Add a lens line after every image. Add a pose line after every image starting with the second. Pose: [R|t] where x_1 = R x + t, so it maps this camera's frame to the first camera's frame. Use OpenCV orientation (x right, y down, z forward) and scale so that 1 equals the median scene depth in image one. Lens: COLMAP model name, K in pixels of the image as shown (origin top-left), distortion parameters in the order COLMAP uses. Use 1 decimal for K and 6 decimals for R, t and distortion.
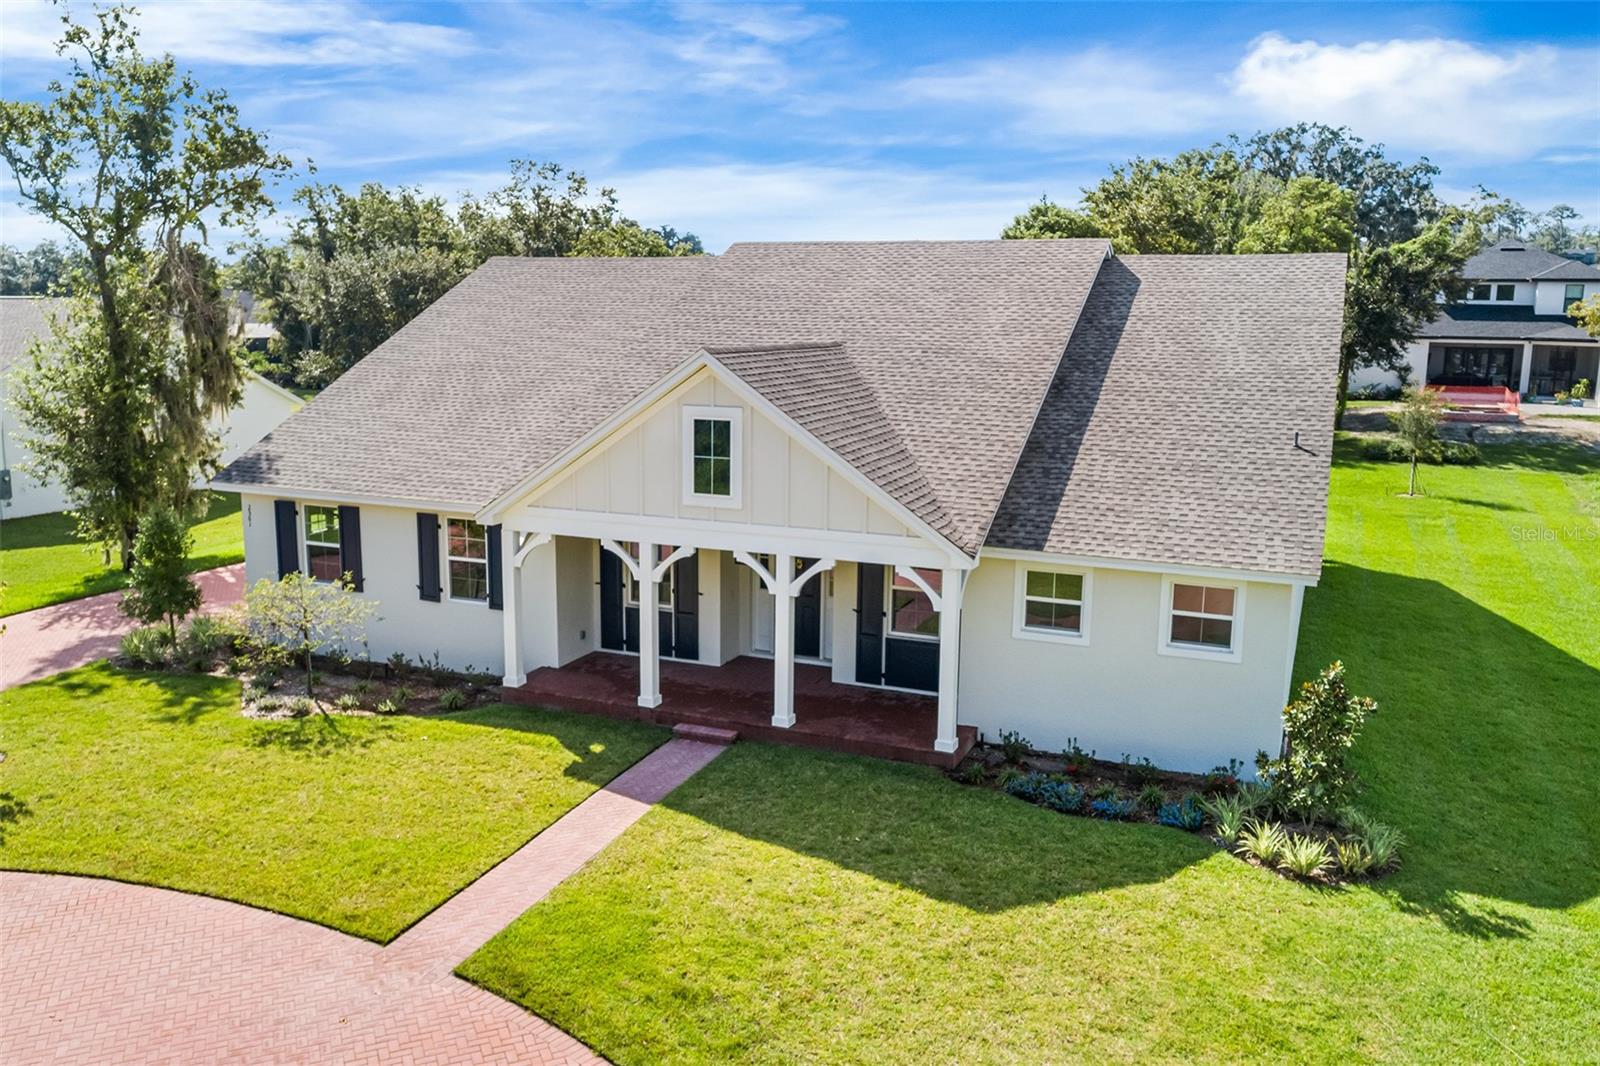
lens RADIAL K [[1270.1, 0, 800.0], [0, 1270.1, 533.0], [0, 0, 1]] dist [-0.019553, 0.009045]
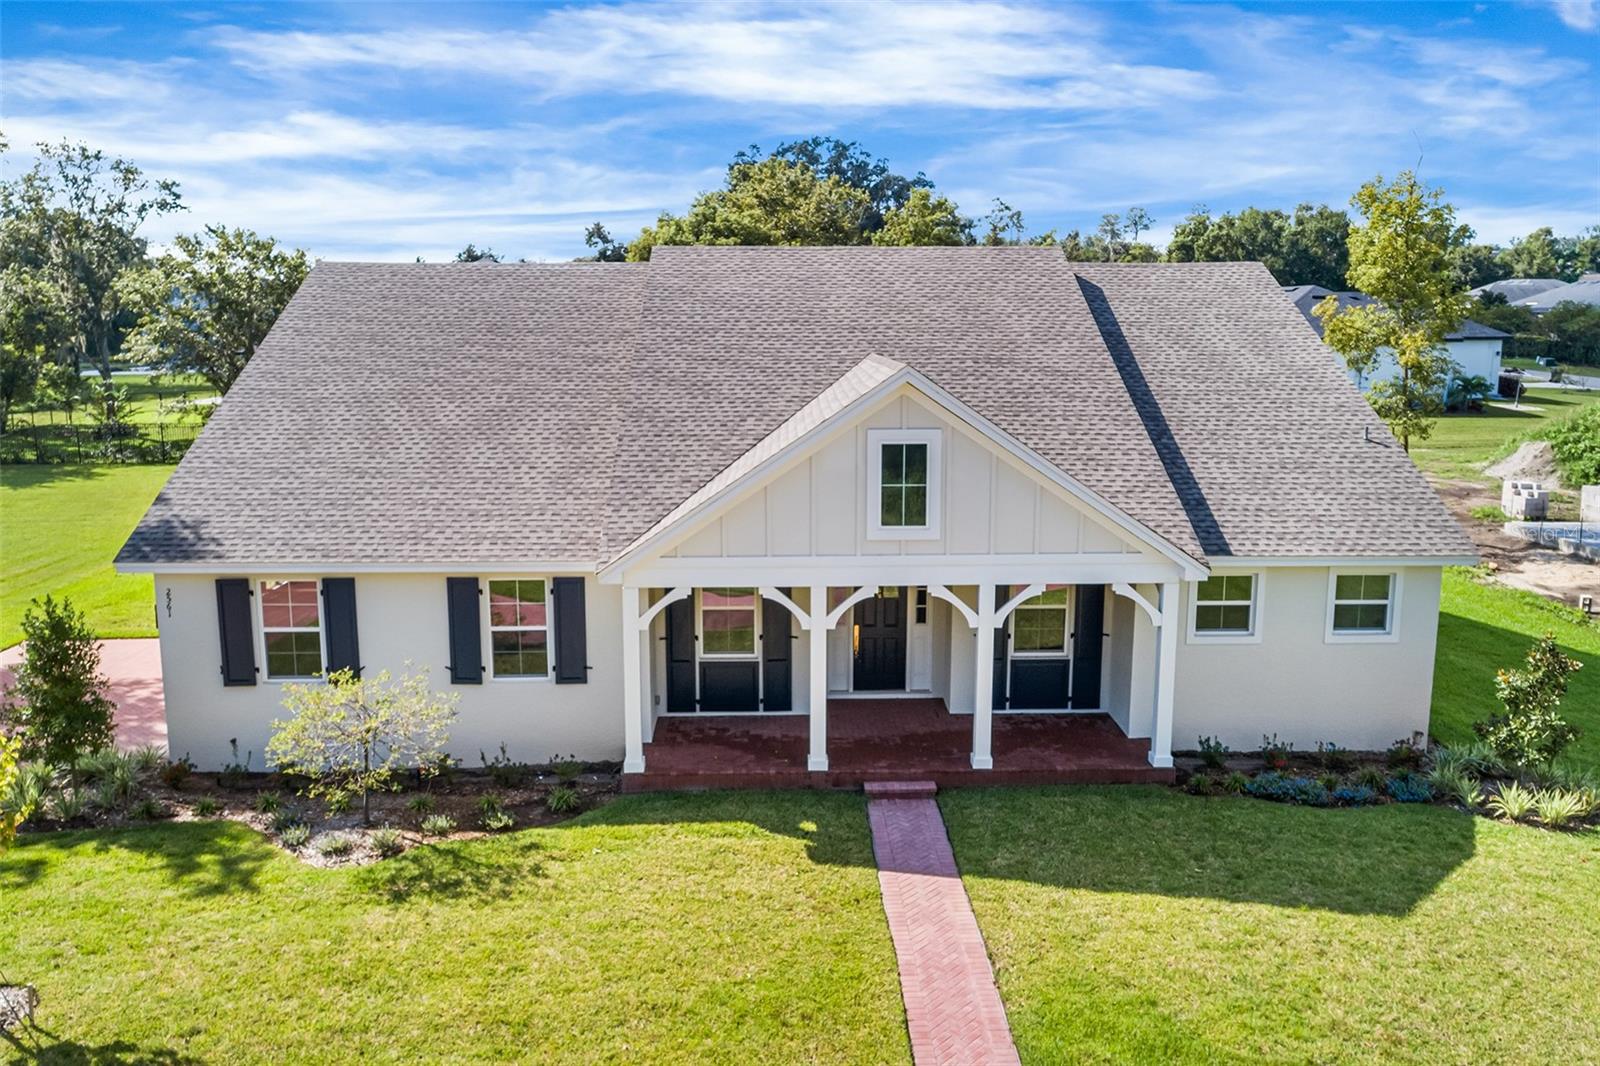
lens RADIAL K [[1270.1, 0, 800.0], [0, 1270.1, 533.0], [0, 0, 1]] dist [-0.019553, 0.009045]
pose [[0.909756, -0.082171, 0.406929, -0.495049], [0.083379, 0.996408, 0.014798, -0.044092], [-0.406683, 0.020467, 0.913340, 0.196798]]
